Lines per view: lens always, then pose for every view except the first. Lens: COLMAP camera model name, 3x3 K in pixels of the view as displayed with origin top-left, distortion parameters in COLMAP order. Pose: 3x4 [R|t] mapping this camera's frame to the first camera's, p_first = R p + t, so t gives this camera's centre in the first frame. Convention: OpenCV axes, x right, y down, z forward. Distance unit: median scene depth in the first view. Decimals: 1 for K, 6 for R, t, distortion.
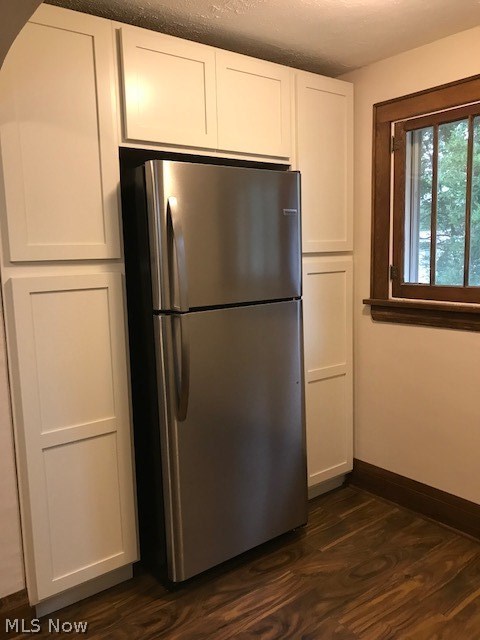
lens RADIAL K [[525.4, 0, 240.0], [0, 525.4, 320.0], [0, 0, 1]] dist [0.121580, -0.174591]
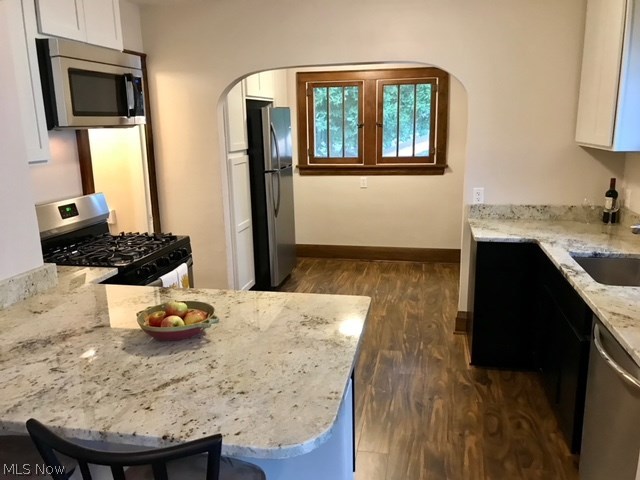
lens RADIAL K [[525.4, 0, 320.0], [0, 525.4, 240.0], [0, 0, 1]] dist [0.121580, -0.174591]
pose [[0.768669, -0.129072, 0.626489, -1.111965], [0.076020, 0.990922, 0.110882, 0.032412], [-0.635114, -0.037606, 0.771503, -0.729287]]
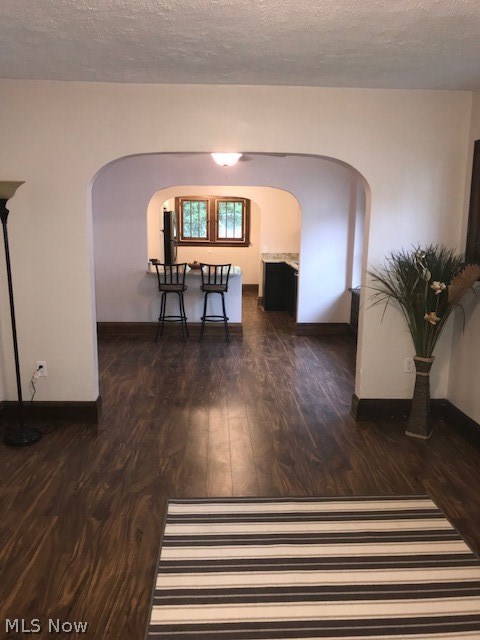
lens RADIAL K [[525.4, 0, 240.0], [0, 525.4, 320.0], [0, 0, 1]] dist [0.121580, -0.174591]
pose [[0.588769, -0.107427, 0.801131, -2.961269], [0.068701, 0.994193, 0.082826, 0.281319], [-0.805377, 0.006274, 0.592730, -1.915972]]
